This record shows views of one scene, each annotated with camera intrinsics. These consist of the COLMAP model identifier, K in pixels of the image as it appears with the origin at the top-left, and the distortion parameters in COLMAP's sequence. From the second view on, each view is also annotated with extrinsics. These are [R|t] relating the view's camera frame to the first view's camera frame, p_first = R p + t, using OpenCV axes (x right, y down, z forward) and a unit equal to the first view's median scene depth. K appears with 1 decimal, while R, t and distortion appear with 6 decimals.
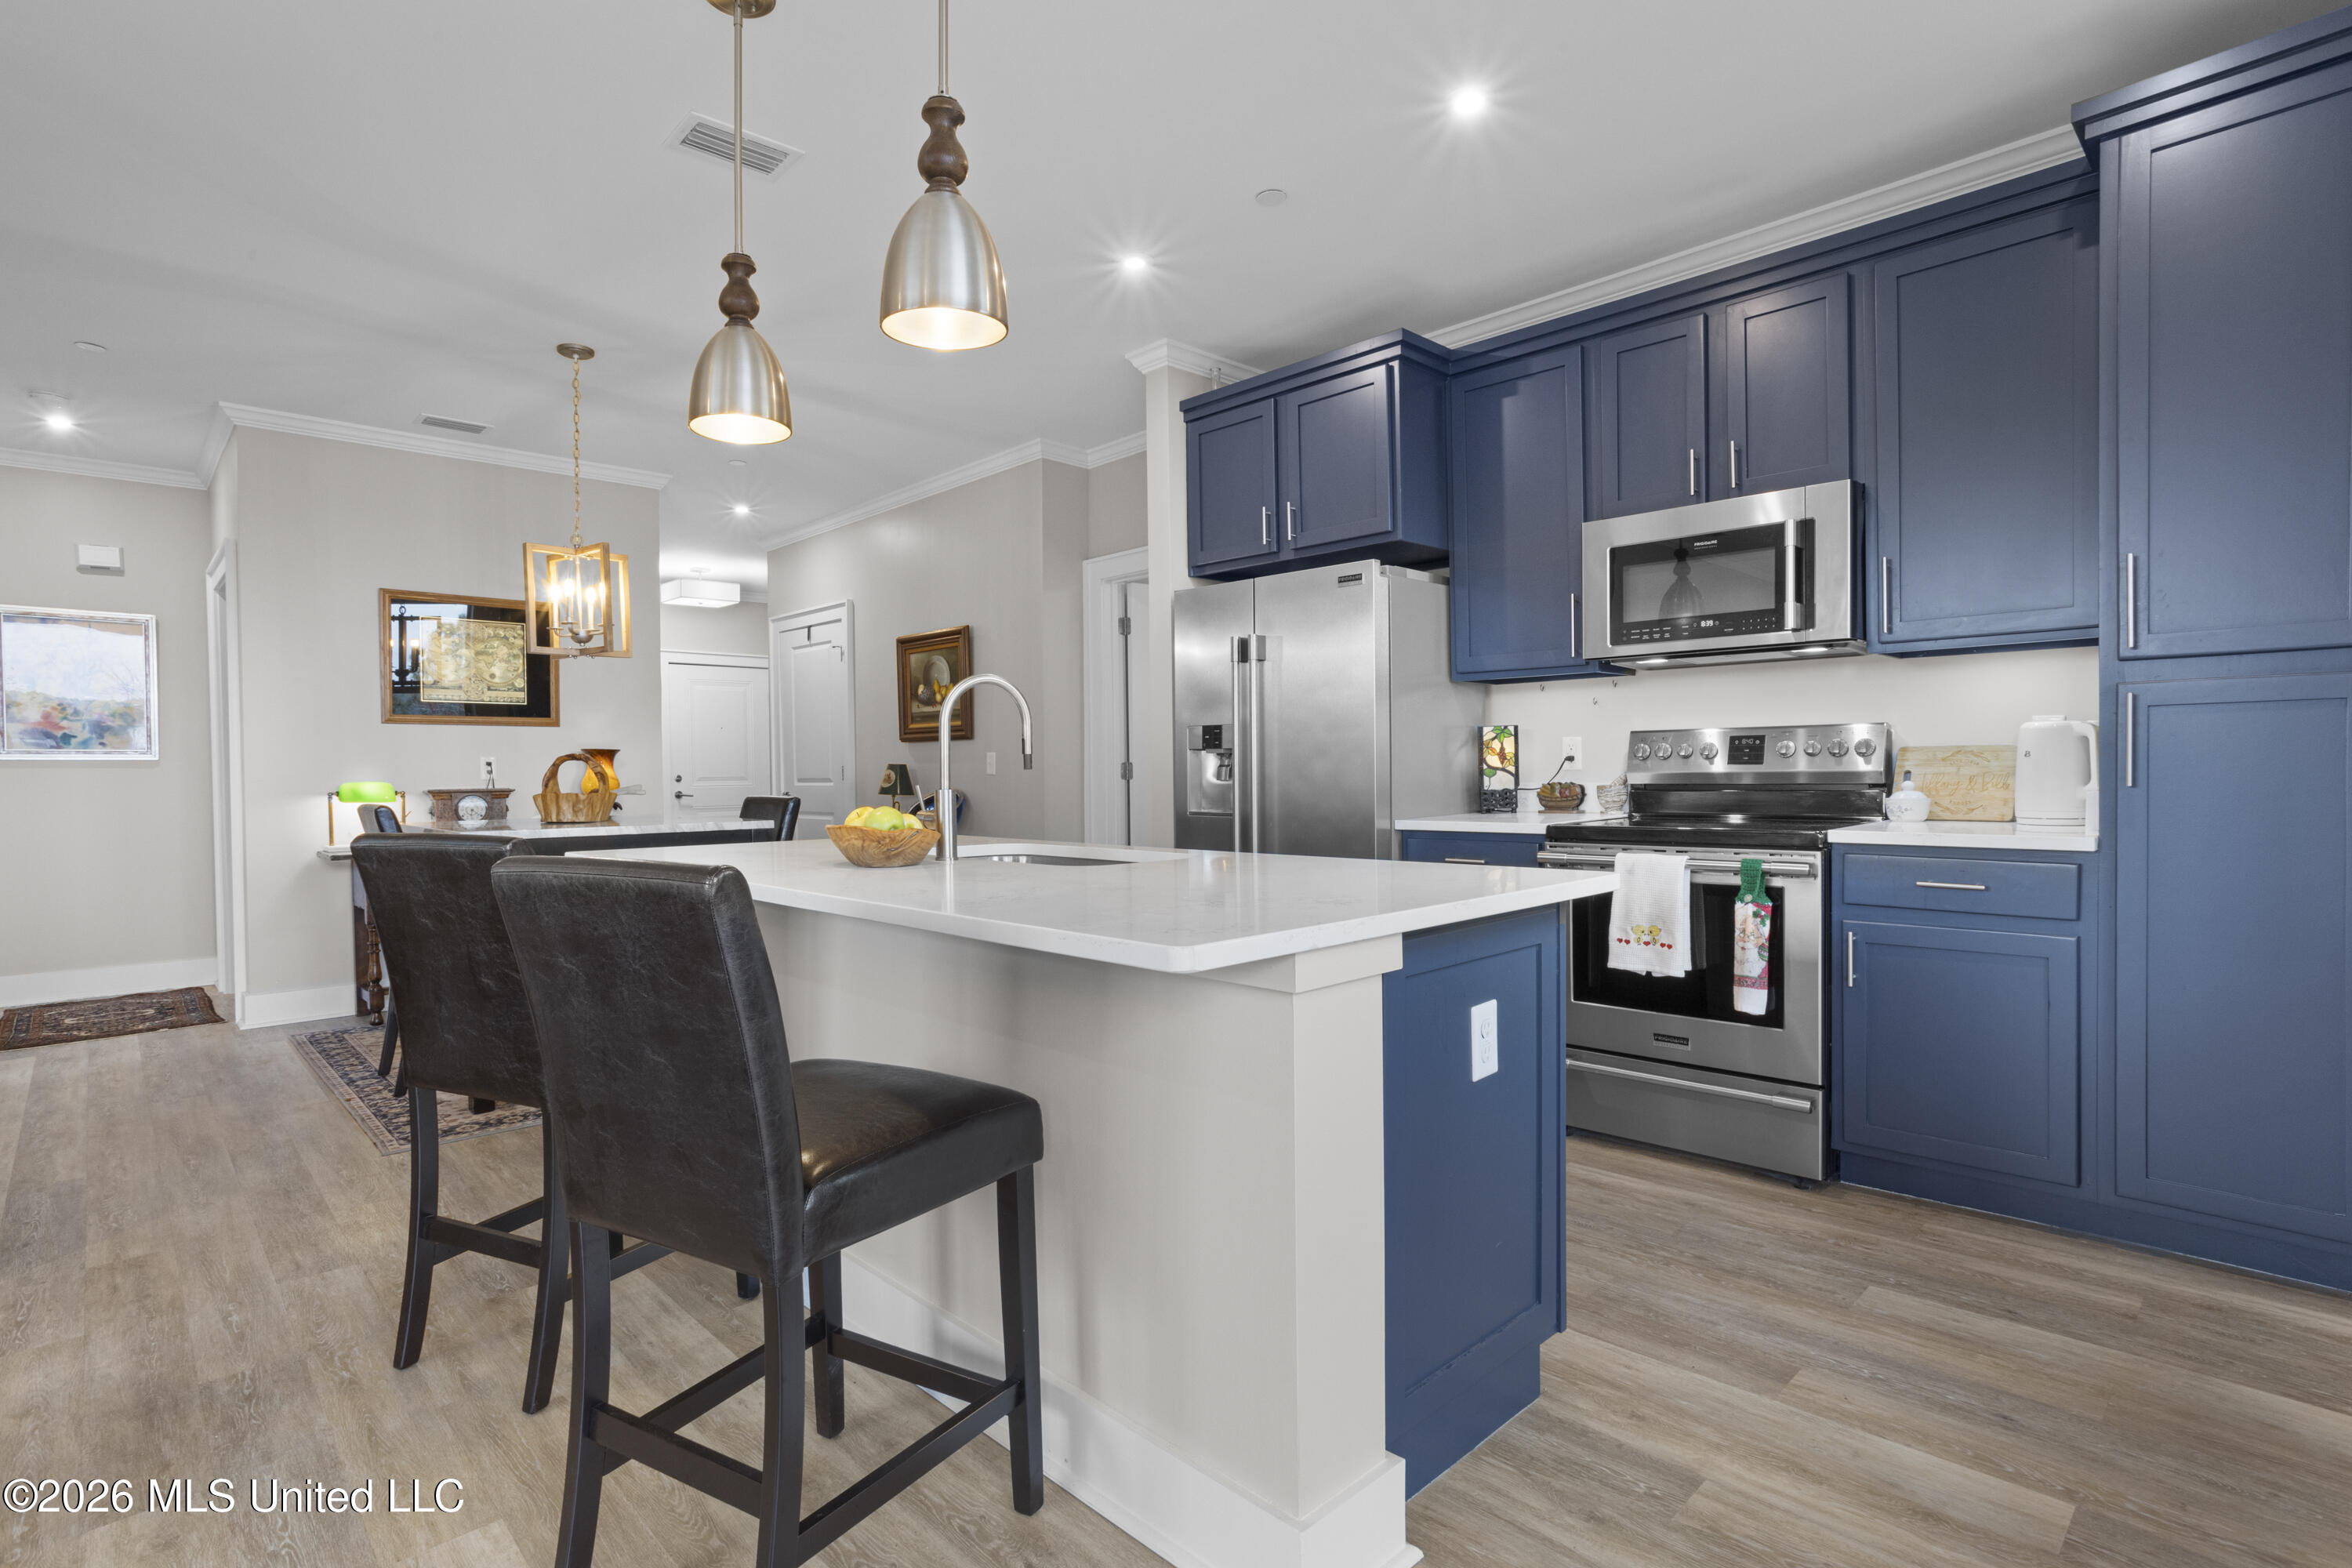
lens RADIAL K [[1151.6, 0, 1158.3], [0, 1151.6, 793.4], [0, 0, 1]] dist [-0.054731, 0.033538]
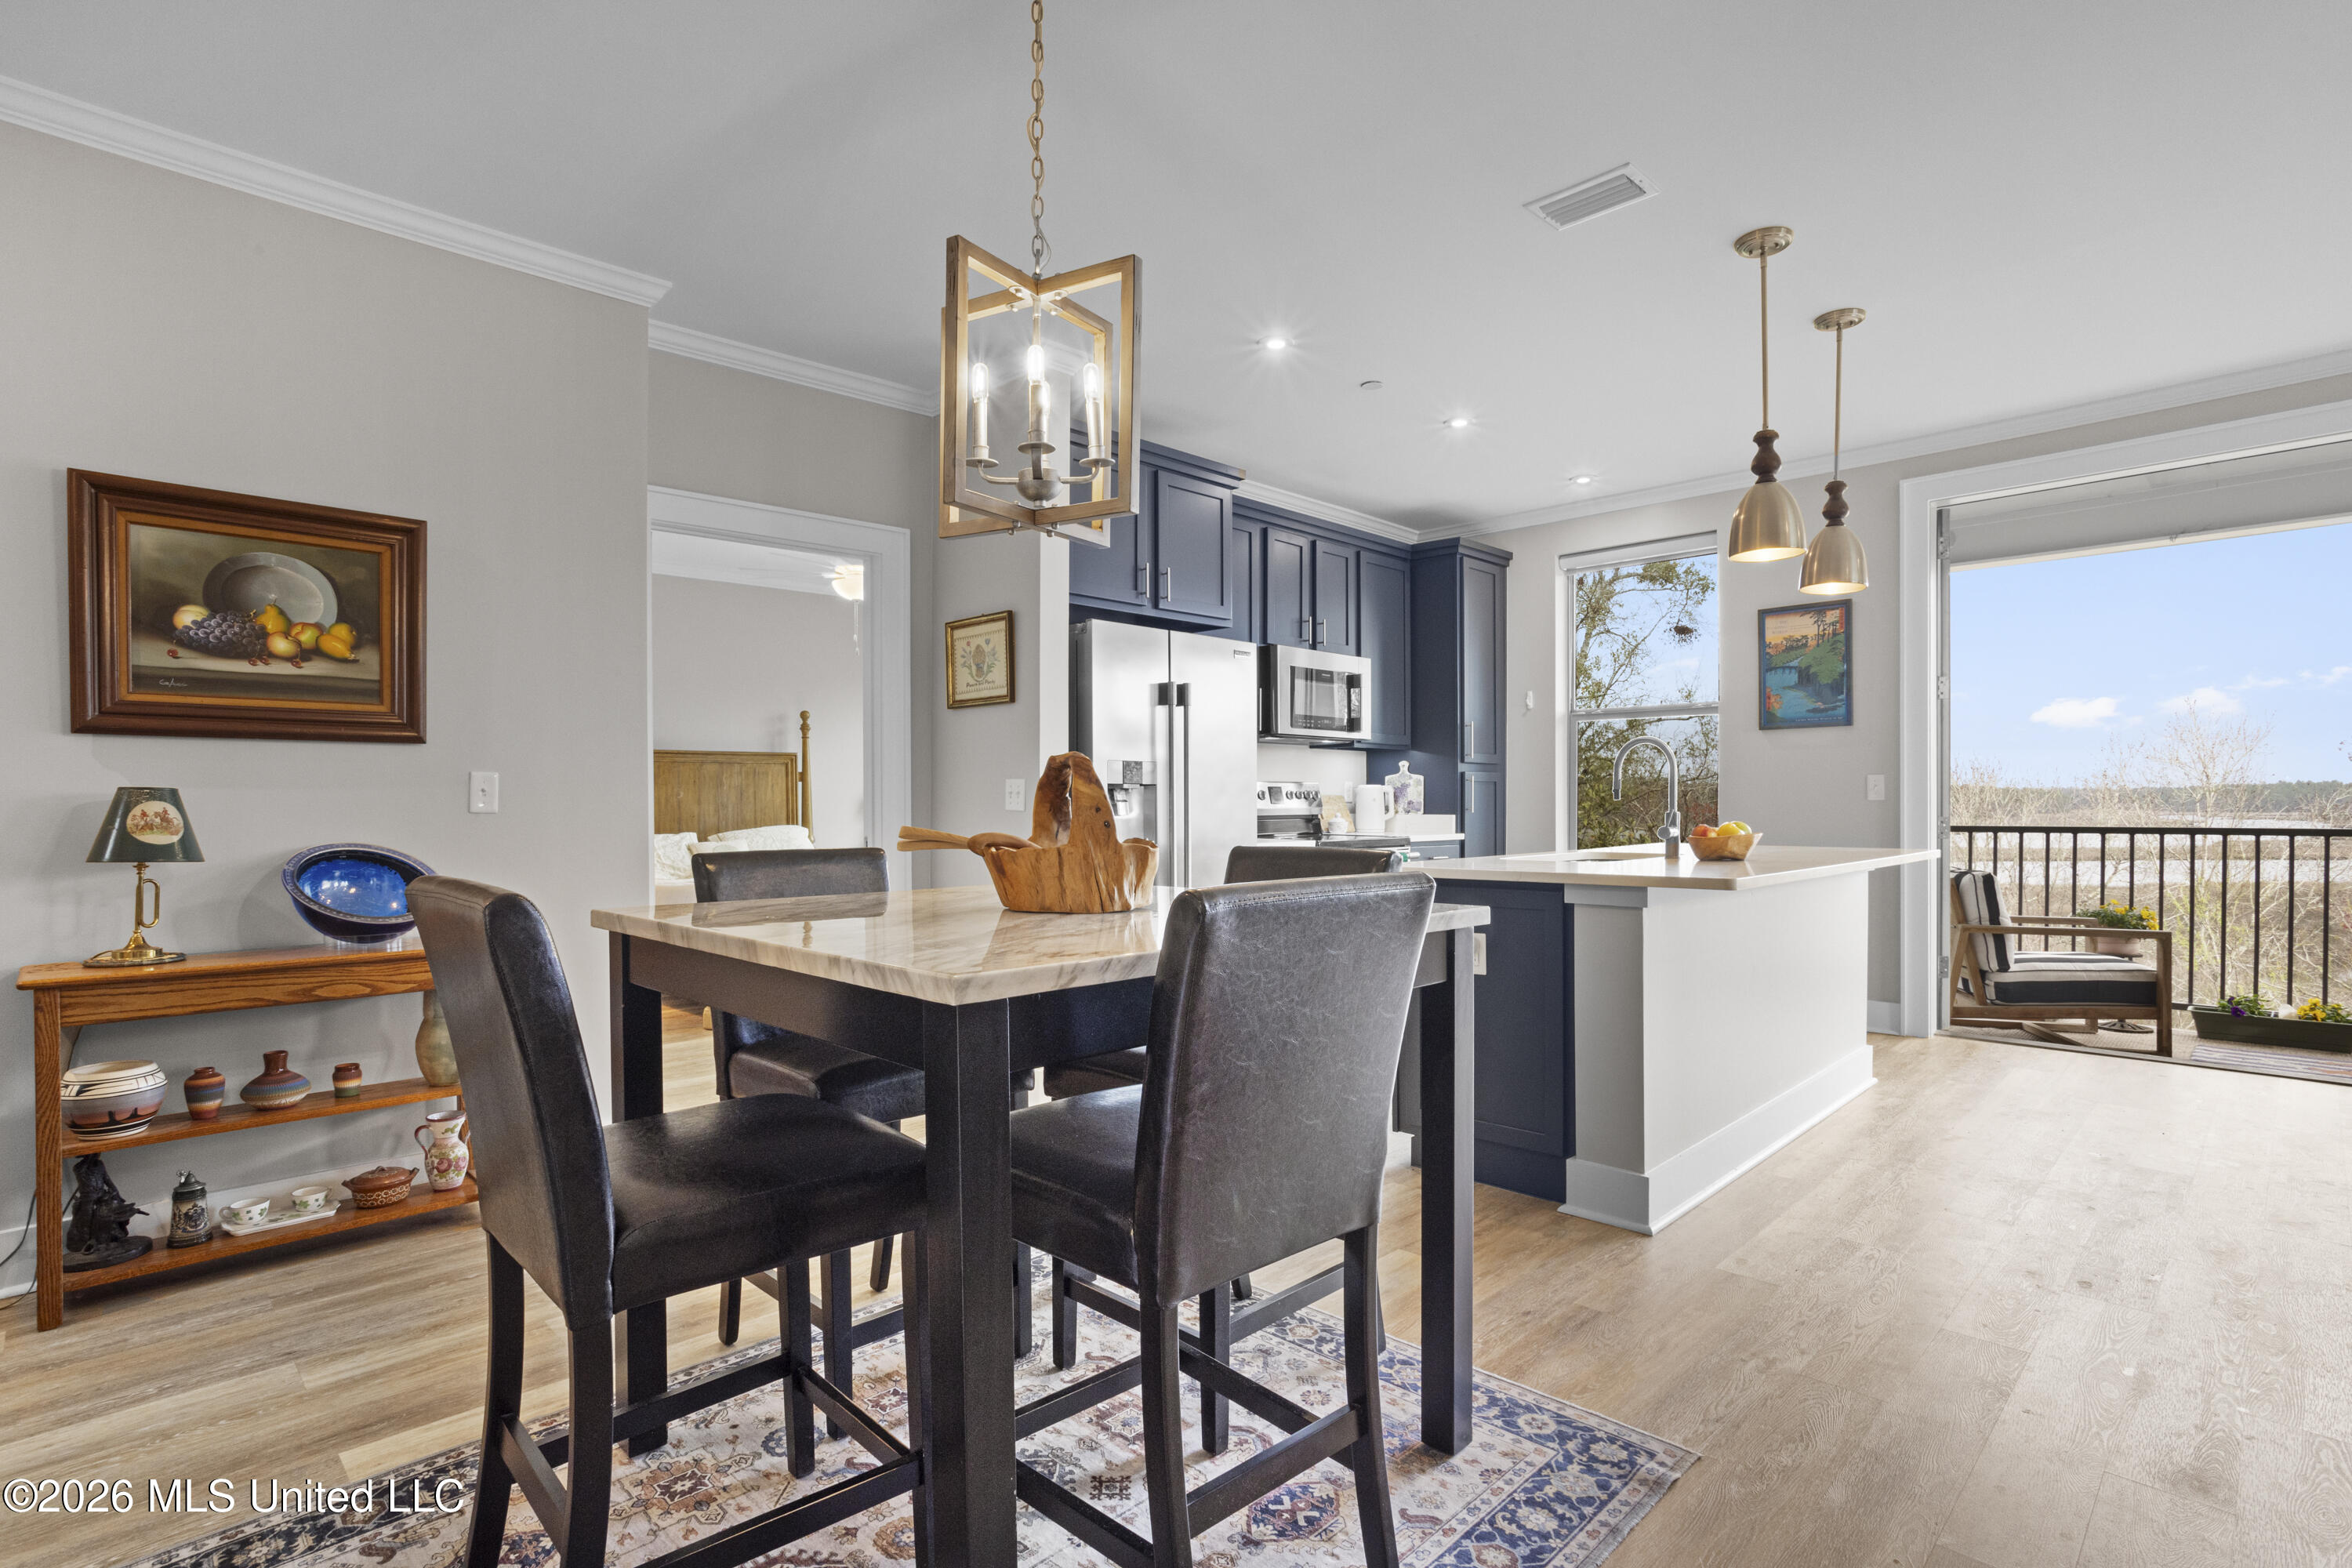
lens RADIAL K [[1148.2, 0, 1173.6], [0, 1148.2, 814.6], [0, 0, 1]] dist [-0.049874, 0.035679]
pose [[-0.020907, 0.002269, 0.999779, -0.961340], [0.027047, 0.999633, -0.001703, -0.008530], [-0.999415, 0.027006, -0.020961, 0.973812]]
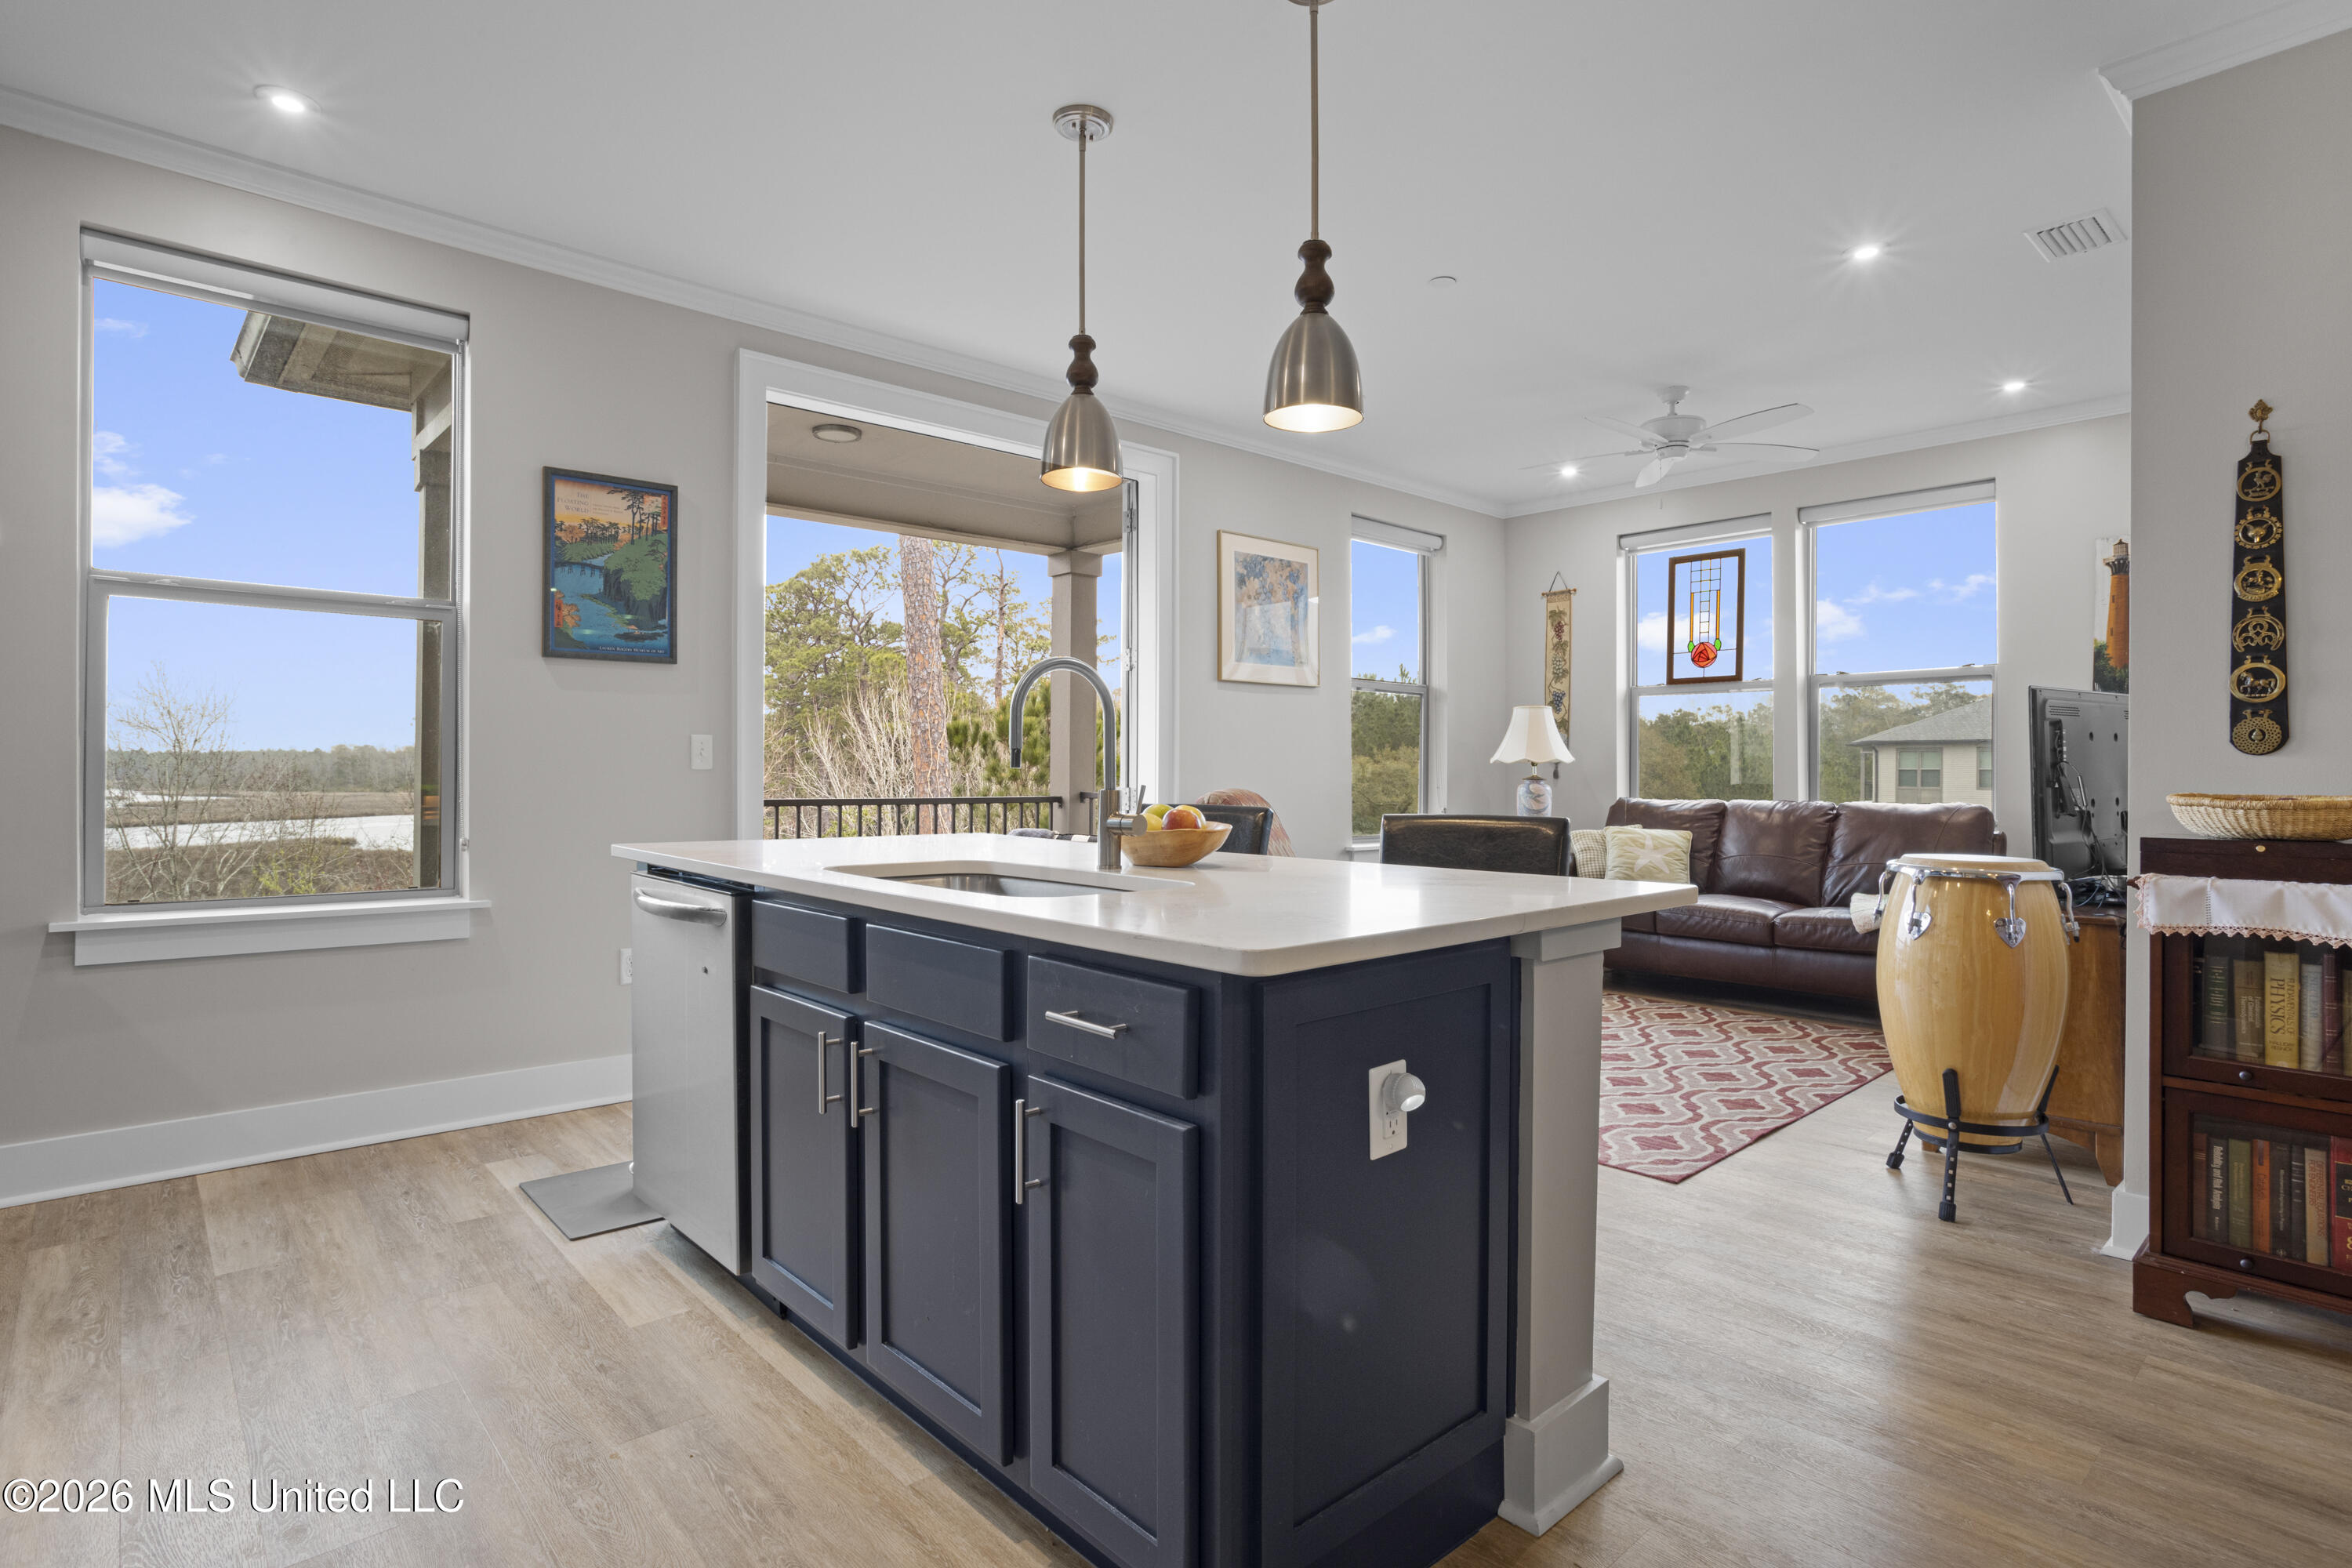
lens RADIAL K [[1196.3, 0, 1173.7], [0, 1196.3, 776.3], [0, 0, 1]] dist [-0.061522, 0.031930]
pose [[-0.999749, 0.005070, 0.021816, -0.145908], [0.005593, 0.999696, 0.023999, -0.020898], [-0.021688, 0.024115, -0.999474, 1.114940]]
